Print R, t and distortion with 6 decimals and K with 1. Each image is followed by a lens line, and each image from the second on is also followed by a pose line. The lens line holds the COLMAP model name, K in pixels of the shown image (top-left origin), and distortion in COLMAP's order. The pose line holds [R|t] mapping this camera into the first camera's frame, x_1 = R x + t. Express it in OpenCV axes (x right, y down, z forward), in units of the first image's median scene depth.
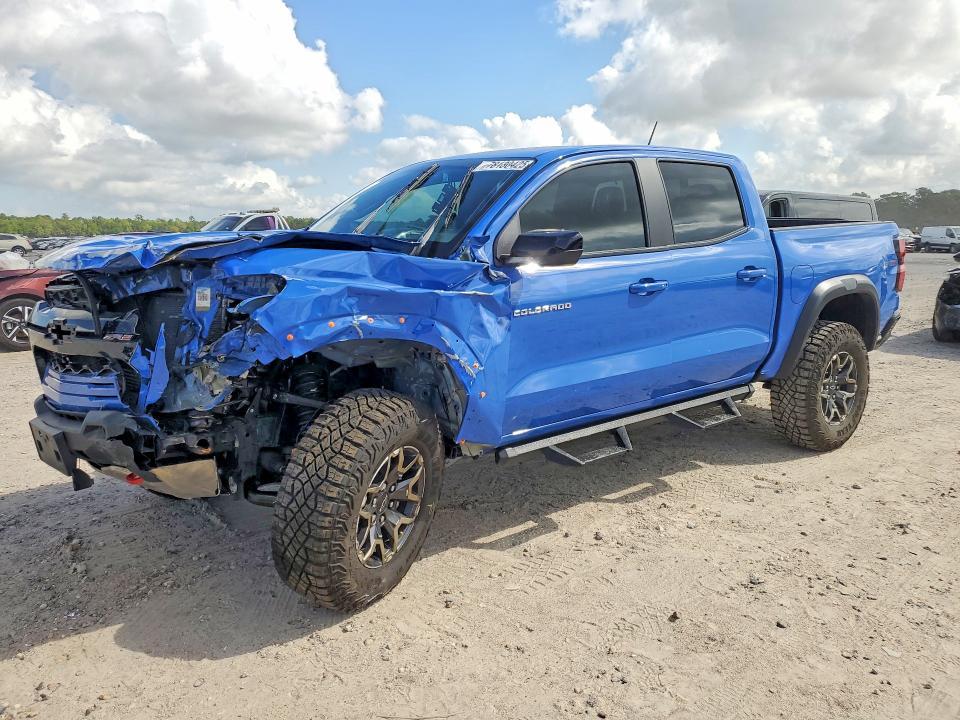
lens RADIAL K [[657.4, 0, 480.0], [0, 657.4, 360.0], [0, 0, 1]] dist [0.002406, -0.029098]
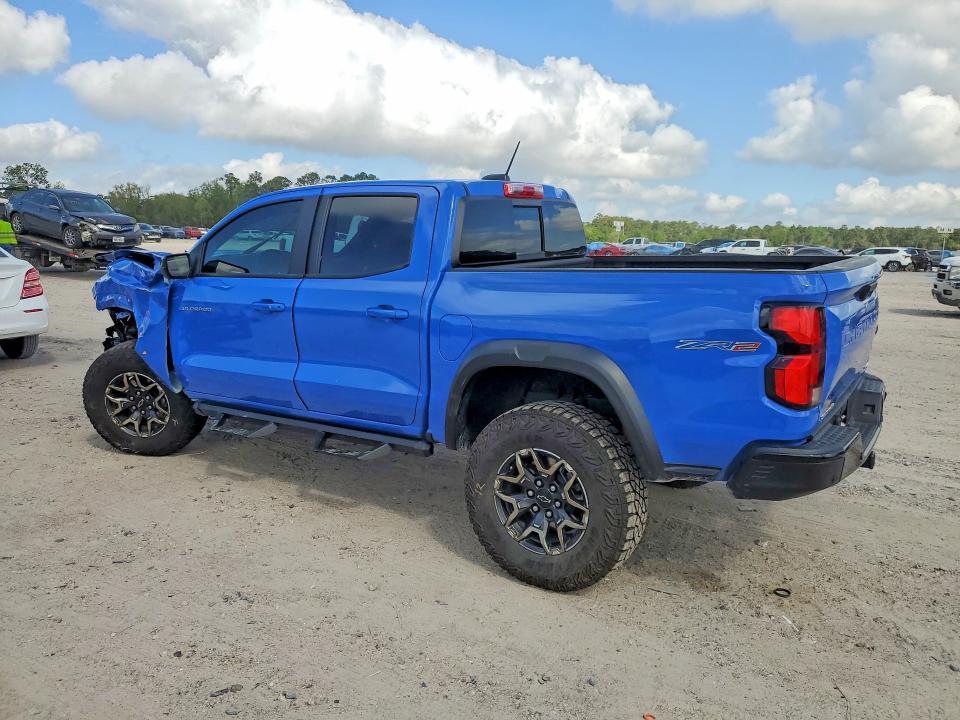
lens RADIAL K [[657.4, 0, 480.0], [0, 657.4, 360.0], [0, 0, 1]] dist [0.002406, -0.029098]
pose [[0.462874, 0.204009, -0.862629, 1.121185], [-0.194532, 0.972811, 0.125684, -0.184210], [0.864815, 0.109633, 0.489975, 0.592458]]
